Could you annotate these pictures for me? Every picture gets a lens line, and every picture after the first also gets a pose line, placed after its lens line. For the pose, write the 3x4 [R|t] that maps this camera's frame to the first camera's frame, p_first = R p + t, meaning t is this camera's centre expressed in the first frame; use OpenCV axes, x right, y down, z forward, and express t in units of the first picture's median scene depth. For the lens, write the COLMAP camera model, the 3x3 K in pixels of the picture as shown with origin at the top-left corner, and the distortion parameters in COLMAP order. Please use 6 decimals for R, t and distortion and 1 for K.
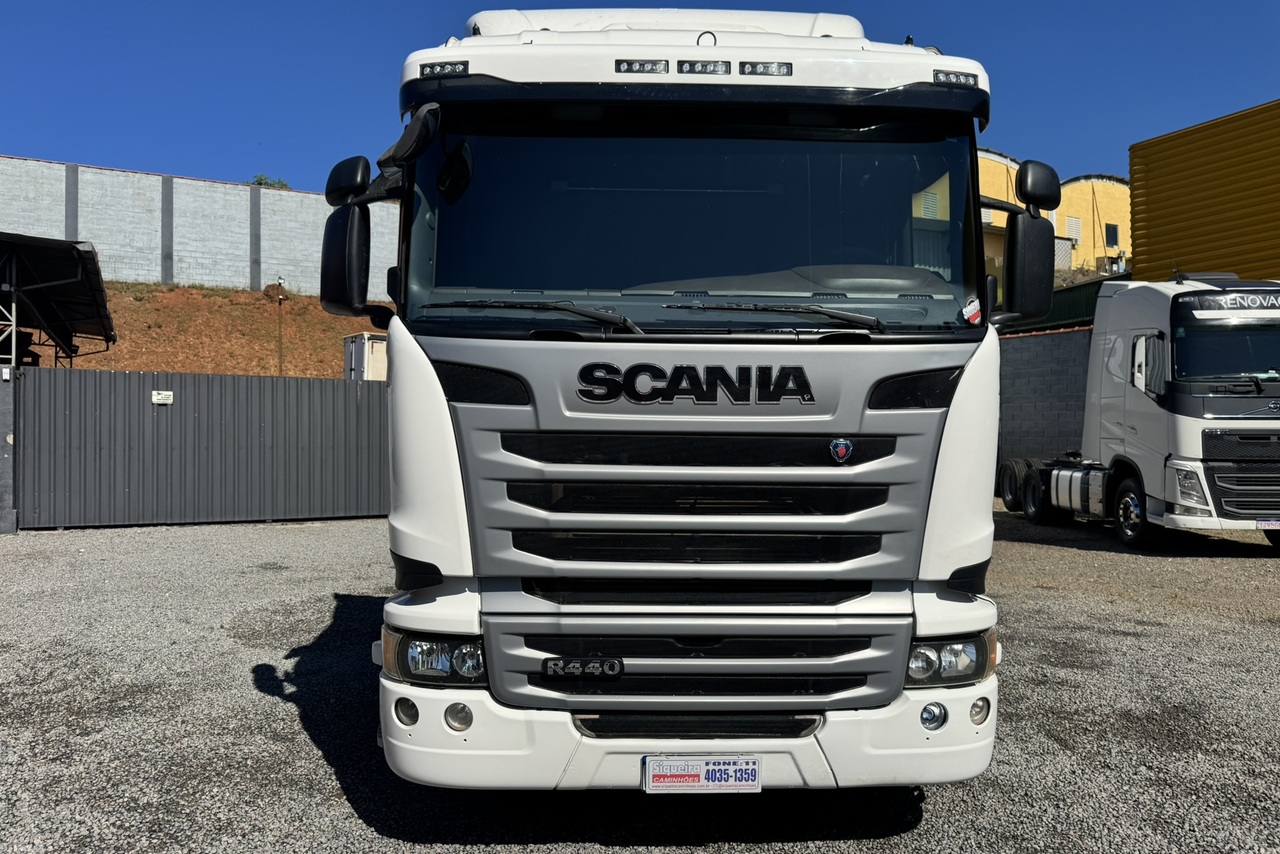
lens RADIAL K [[890.7, 0, 640.0], [0, 890.7, 427.0], [0, 0, 1]] dist [0.153620, -0.279245]
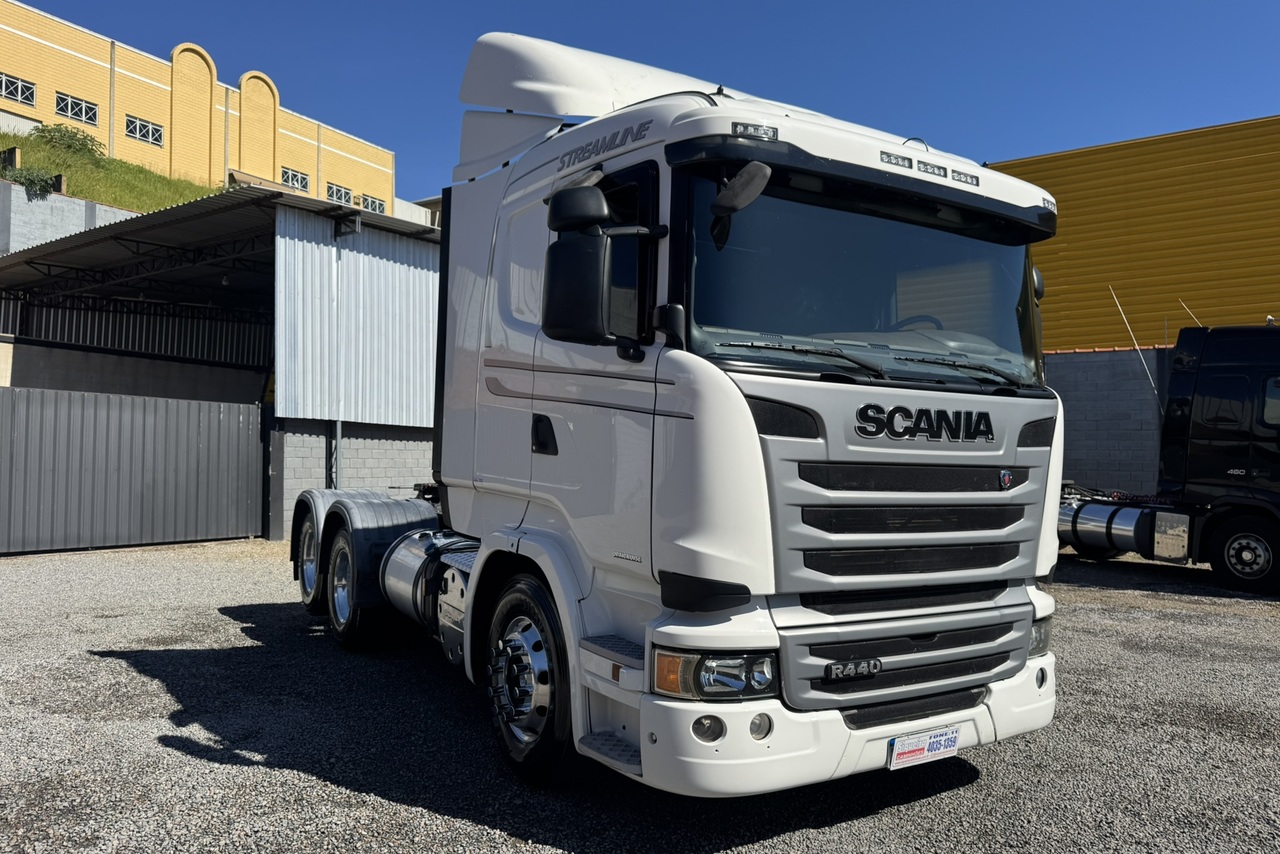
lens RADIAL K [[911.3, 0, 640.0], [0, 911.3, 427.0], [0, 0, 1]] dist [0.117472, -0.196736]
pose [[0.862740, 0.025152, 0.505022, -0.888606], [-0.017563, 0.999650, -0.019782, -0.012384], [-0.505342, 0.008197, 0.862880, 0.122248]]
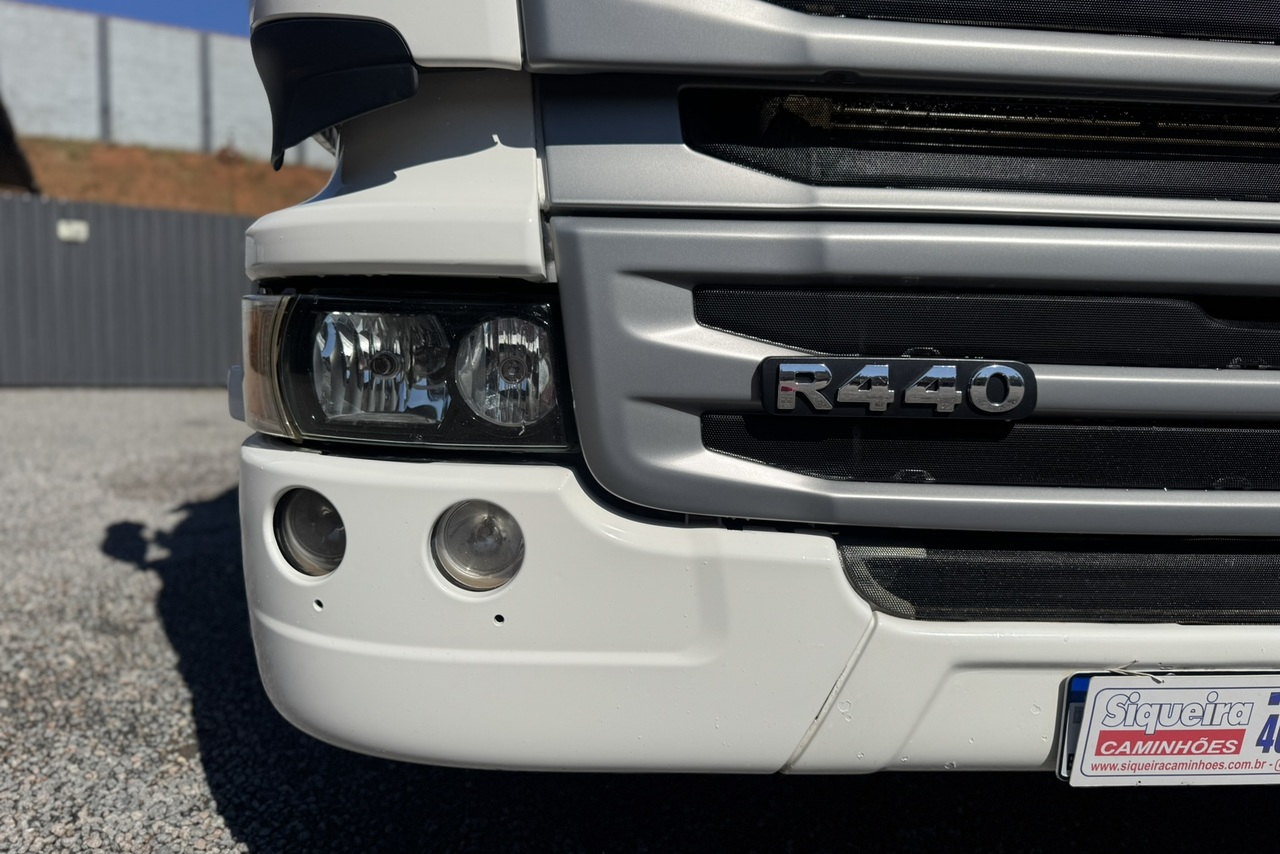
lens RADIAL K [[878.5, 0, 640.0], [0, 878.5, 427.0], [0, 0, 1]] dist [-0.001315, -0.003733]
pose [[0.999373, 0.014633, 0.032244, -0.155028], [-0.017215, 0.996539, 0.081329, 0.254906], [-0.030942, -0.081834, 0.996166, 0.705292]]
